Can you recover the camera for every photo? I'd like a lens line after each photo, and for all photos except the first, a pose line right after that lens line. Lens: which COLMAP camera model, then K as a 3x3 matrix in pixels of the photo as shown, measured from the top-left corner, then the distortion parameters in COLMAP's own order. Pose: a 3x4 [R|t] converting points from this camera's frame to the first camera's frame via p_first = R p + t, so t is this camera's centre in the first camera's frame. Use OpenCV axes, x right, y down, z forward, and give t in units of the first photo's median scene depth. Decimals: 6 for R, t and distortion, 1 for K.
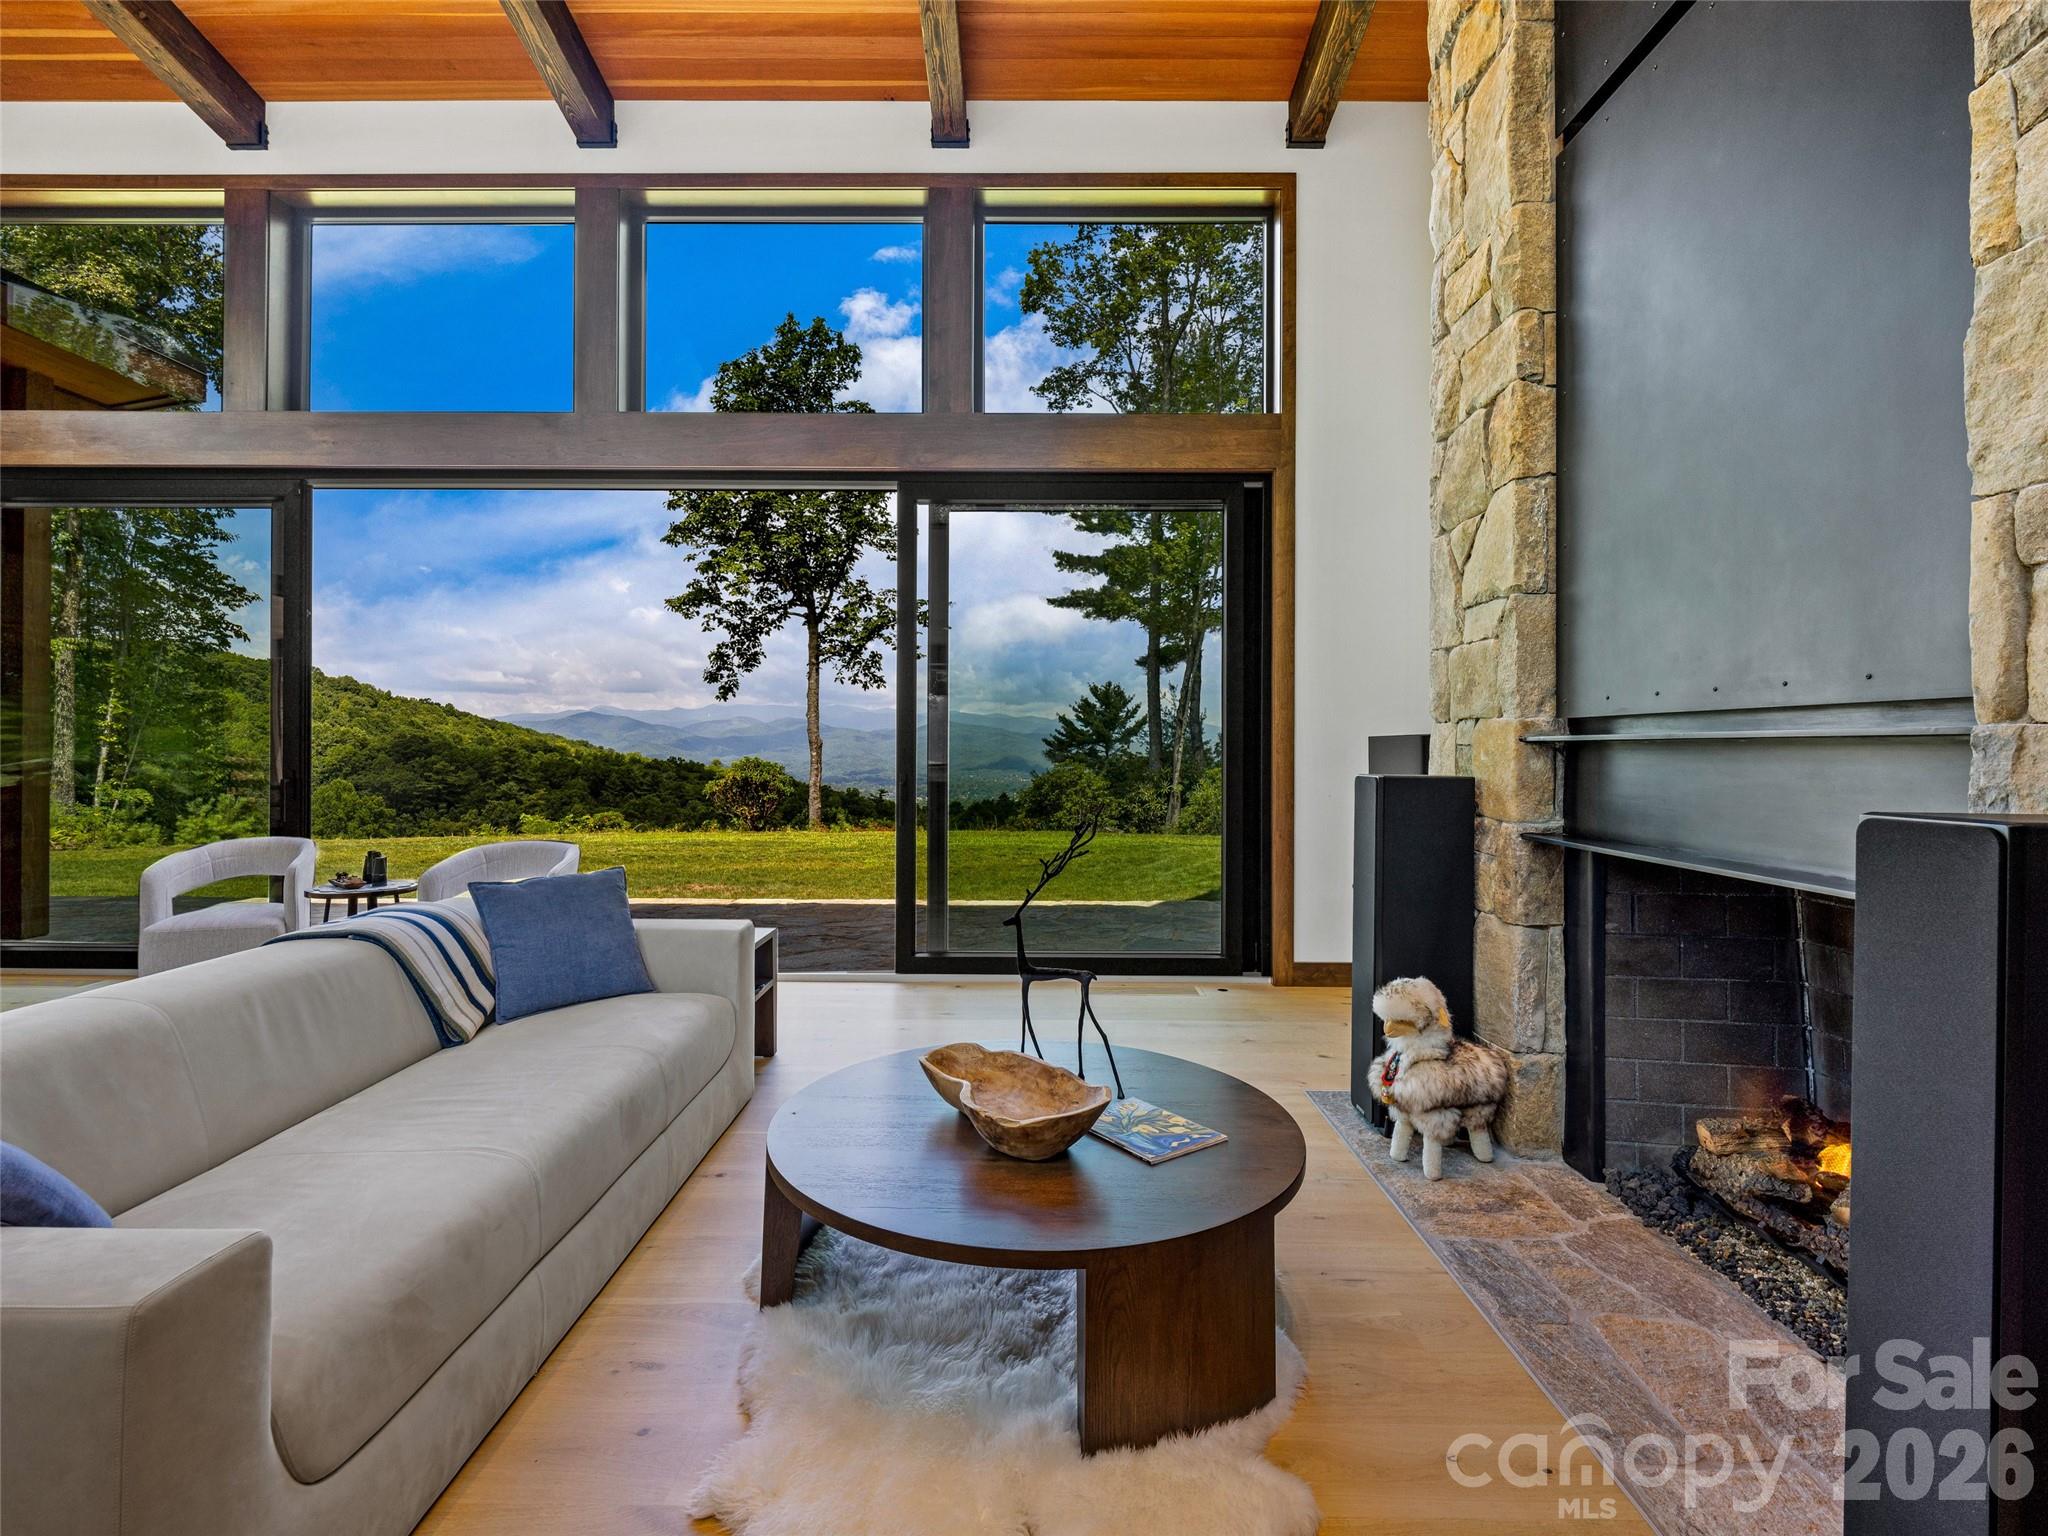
lens RADIAL K [[962.8, 0, 1027.6], [0, 962.8, 750.7], [0, 0, 1]] dist [-0.003637, -0.005568]
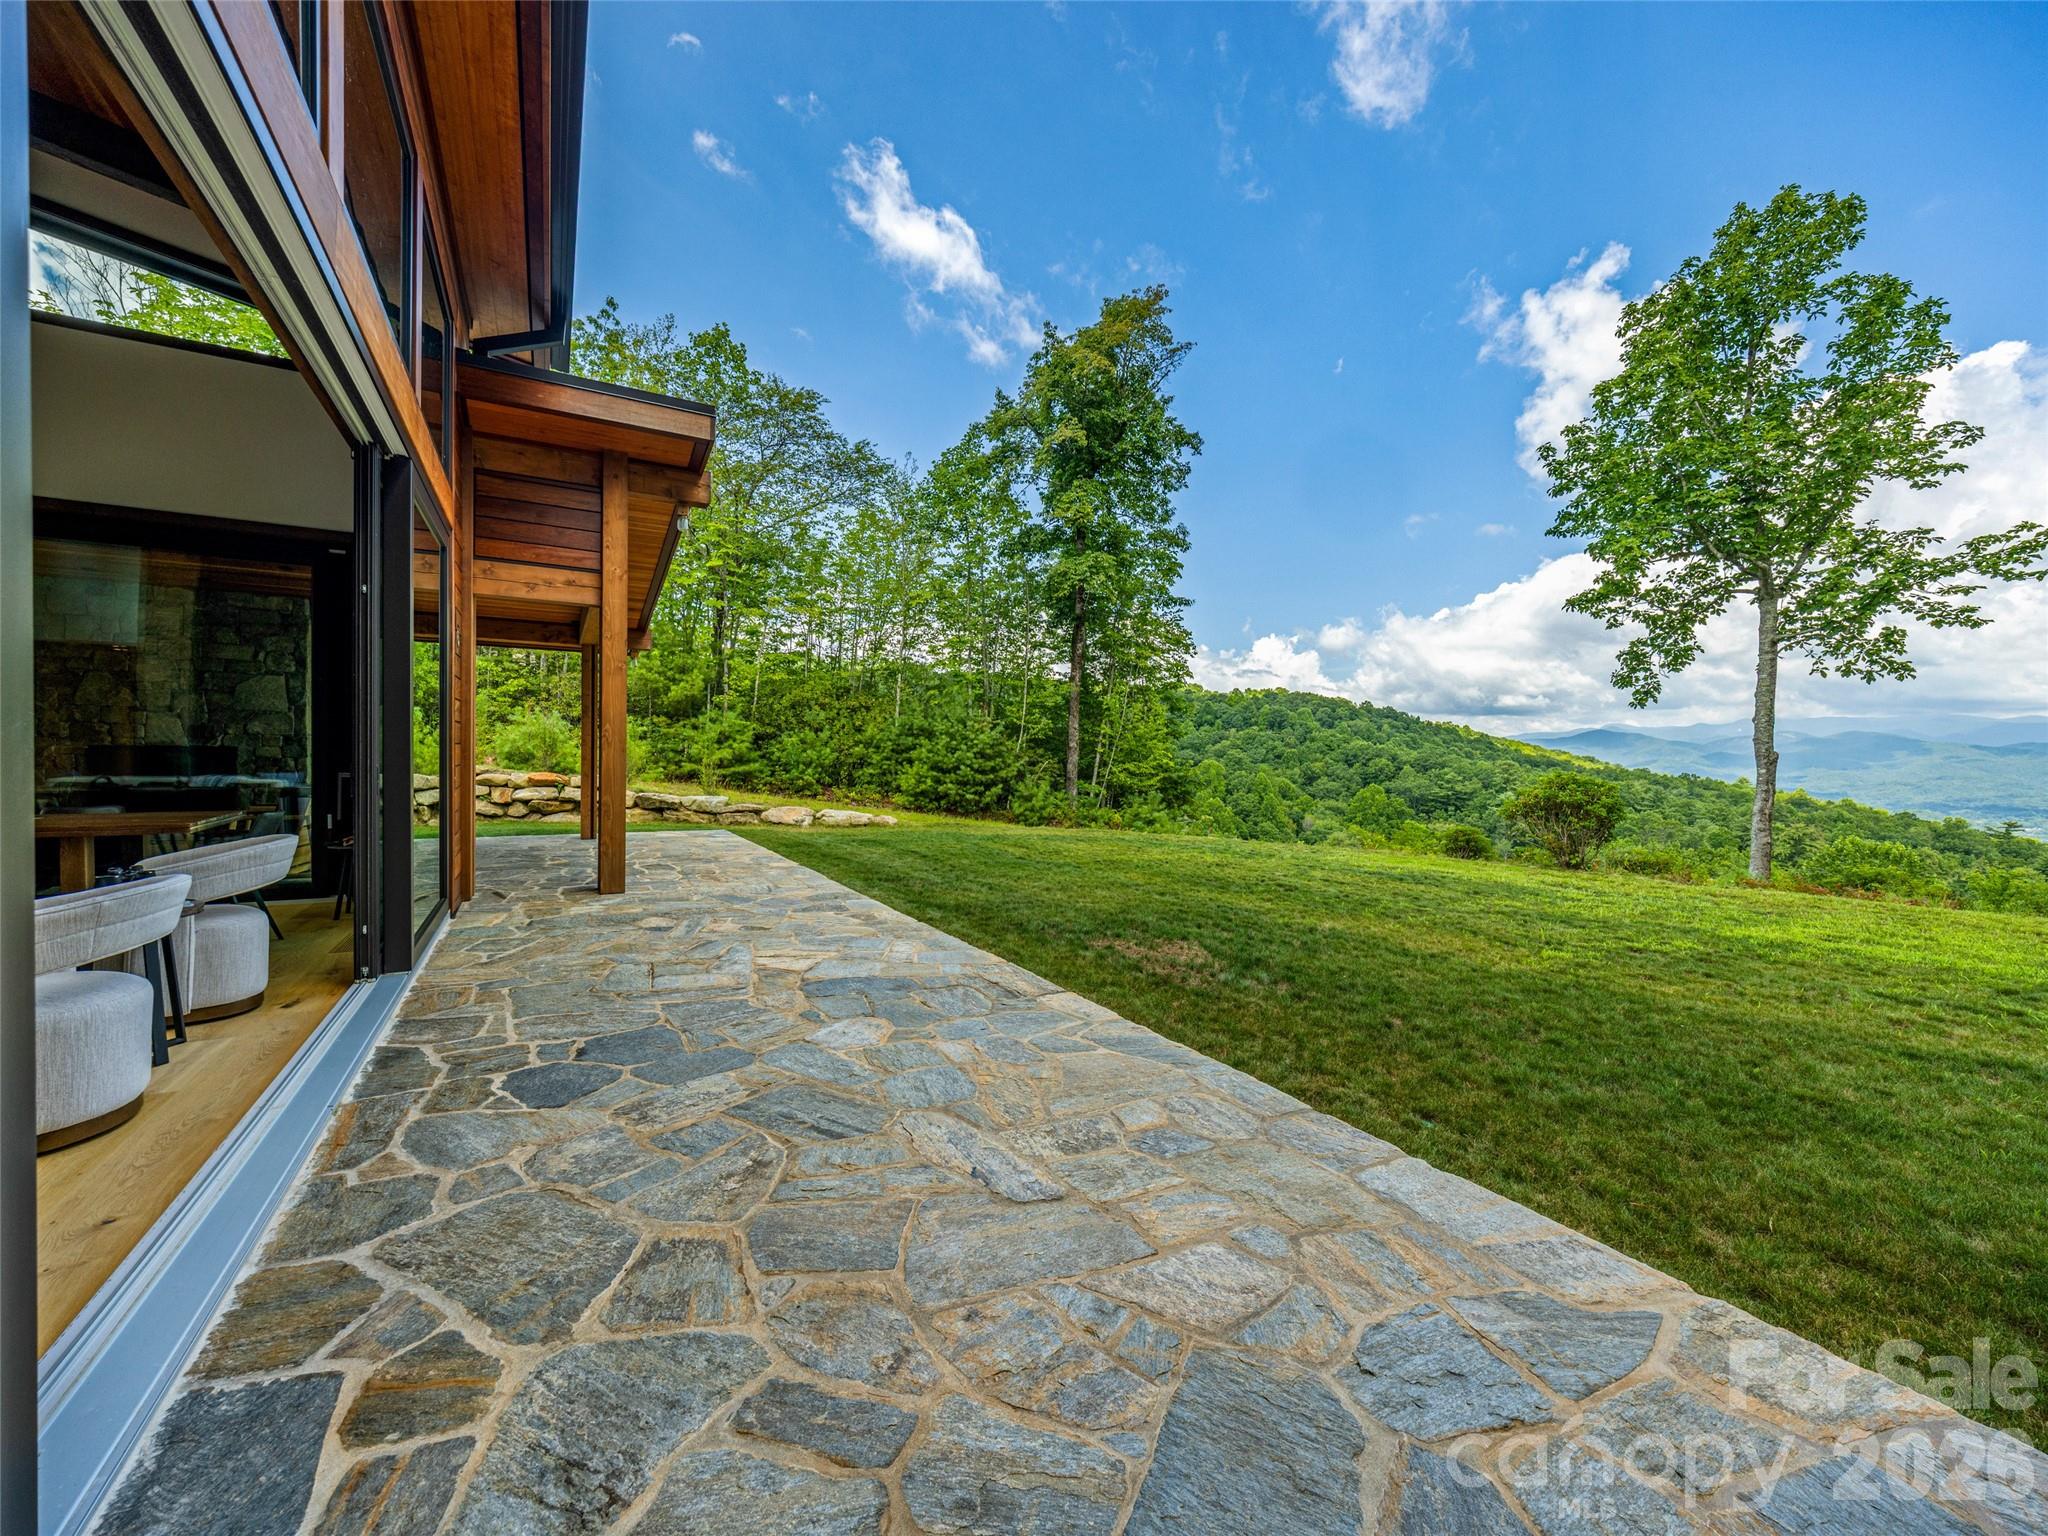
lens RADIAL K [[817.0, 0, 1029.9], [0, 817.0, 768.0], [0, 0, 1]] dist [-0.004684, 0.000478]
pose [[0.508851, 0.018653, -0.860653, 0.033697], [-0.015049, 0.999805, 0.012772, 0.000423], [0.860723, 0.006453, 0.509033, 0.173918]]
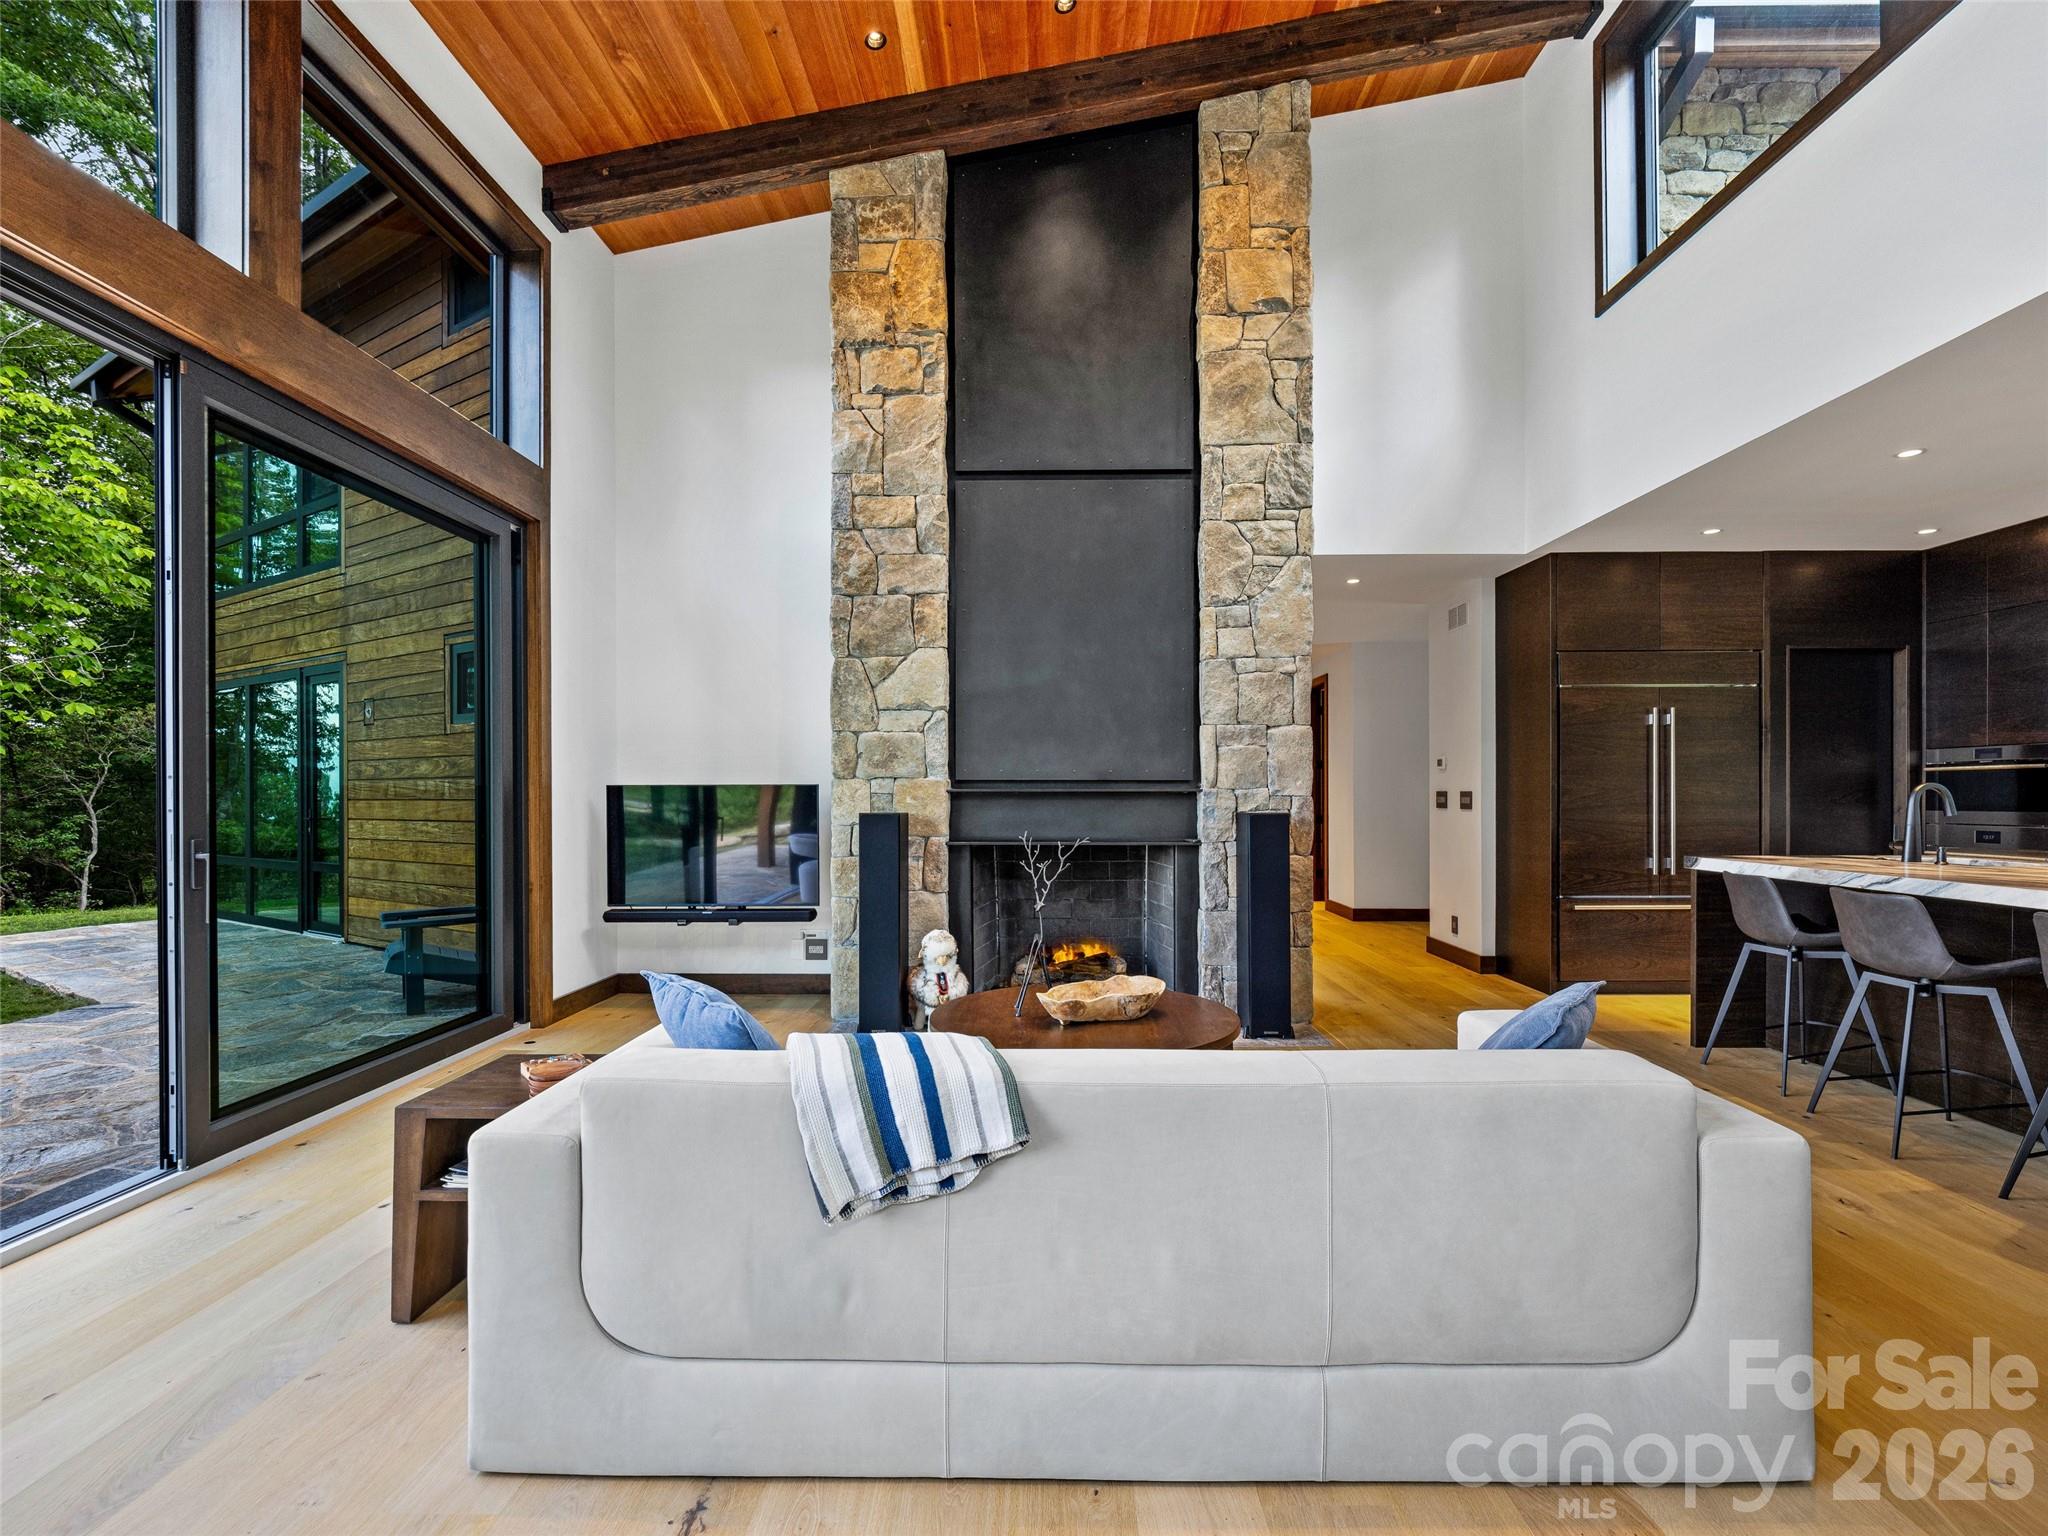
lens RADIAL K [[928.4, 0, 1032.9], [0, 928.4, 800.7], [0, 0, 1]] dist [0.000532, -0.003051]
pose [[0.015687, -0.010344, 0.999823, -0.107471], [0.002543, 0.999944, 0.010306, -0.000910], [-0.999874, 0.002381, 0.015712, 0.069634]]
